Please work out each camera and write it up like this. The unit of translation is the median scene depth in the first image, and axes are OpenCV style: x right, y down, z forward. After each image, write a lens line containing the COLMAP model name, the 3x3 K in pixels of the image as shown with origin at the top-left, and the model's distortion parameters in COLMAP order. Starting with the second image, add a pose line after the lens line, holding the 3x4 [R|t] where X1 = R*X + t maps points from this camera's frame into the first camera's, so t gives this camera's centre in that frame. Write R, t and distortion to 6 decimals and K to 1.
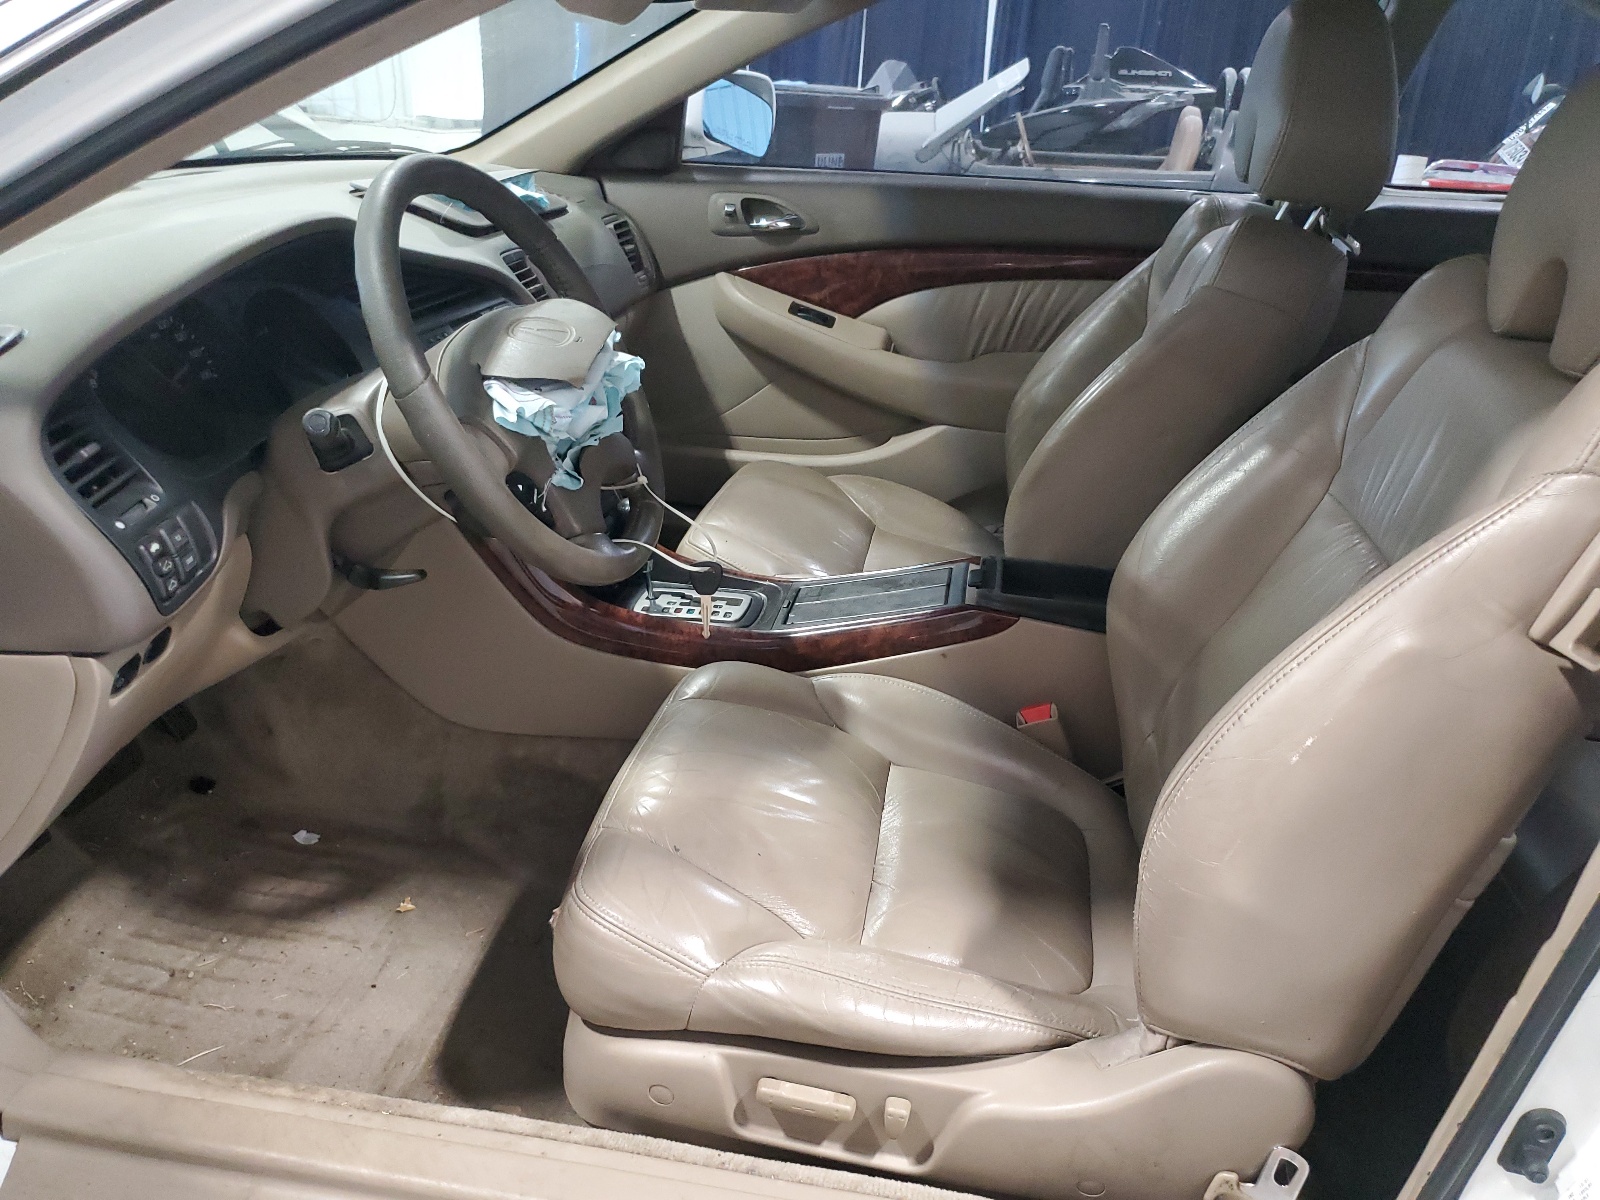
lens RADIAL K [[1212.0, 0, 799.1], [0, 1212.0, 594.9], [0, 0, 1]] dist [0.007165, -0.004570]
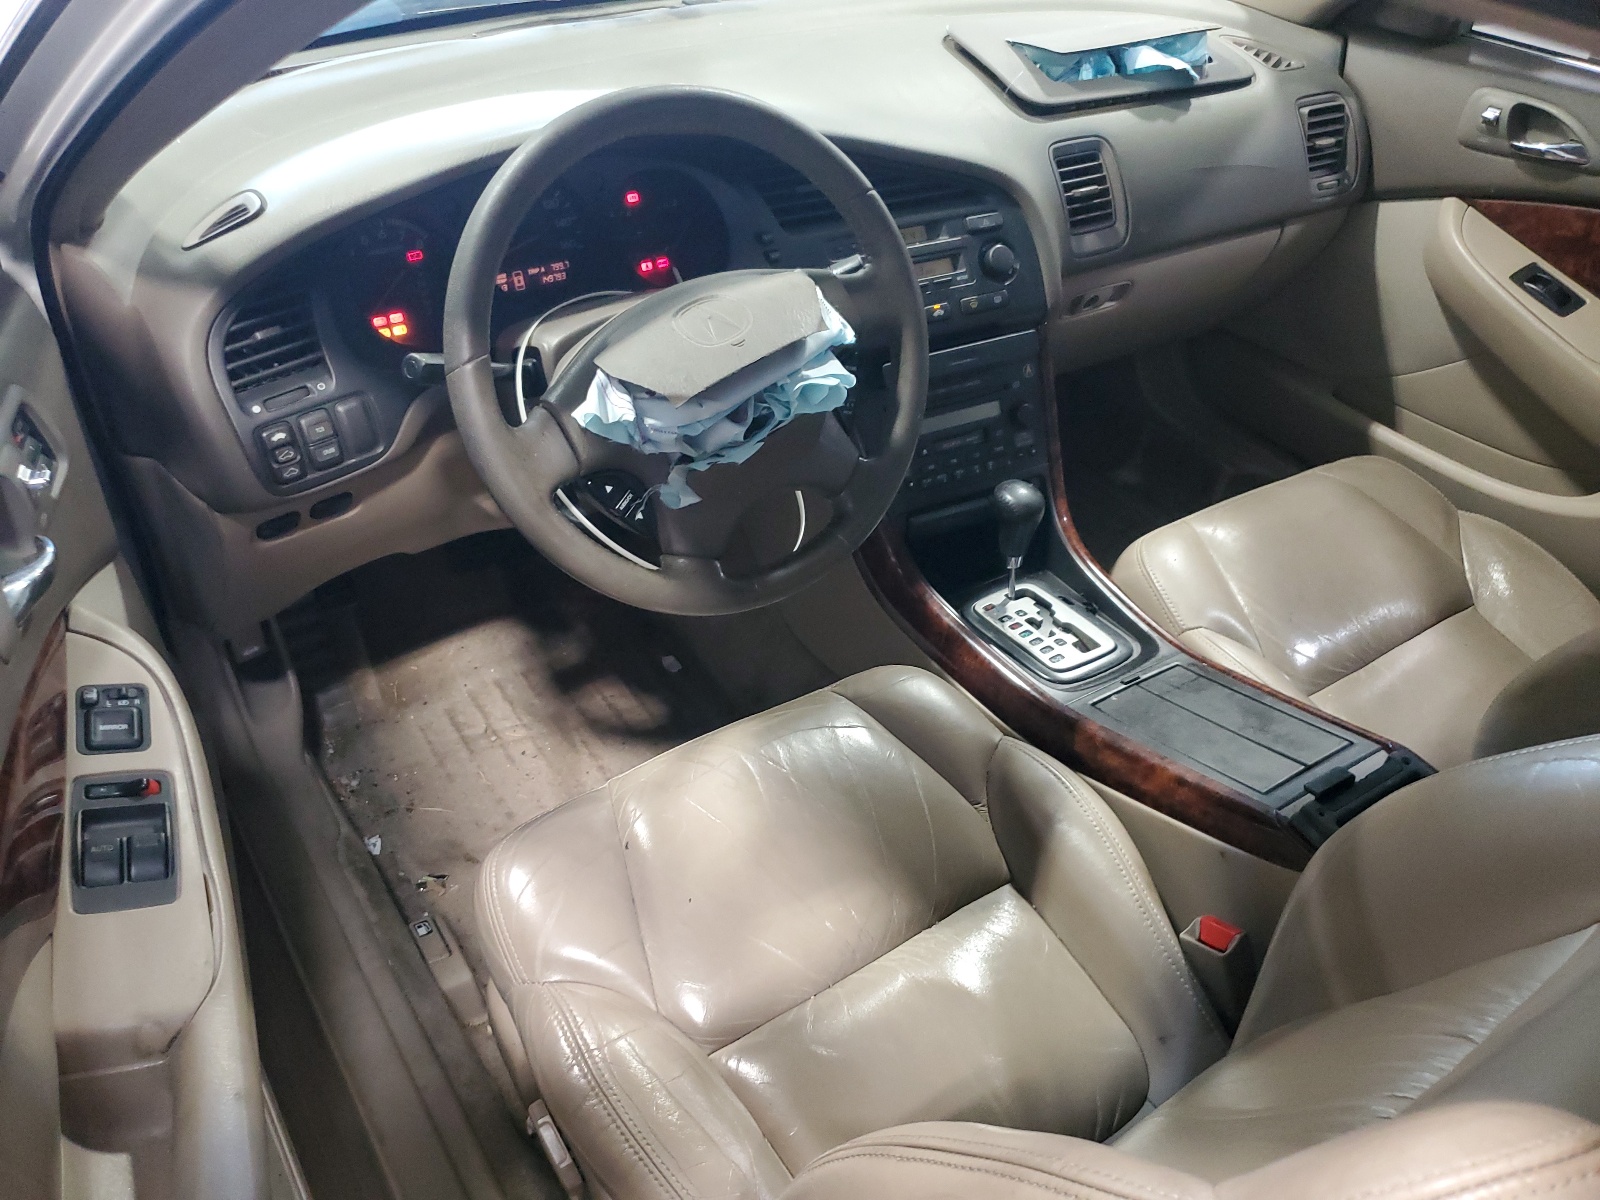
lens RADIAL K [[1212.0, 0, 800.8], [0, 1212.0, 607.6], [0, 0, 1]] dist [0.007165, -0.004570]
pose [[0.699470, 0.430530, -0.570426, 0.190004], [-0.308914, 0.901899, 0.301912, -0.146572], [0.644448, -0.034966, 0.763848, 0.182517]]
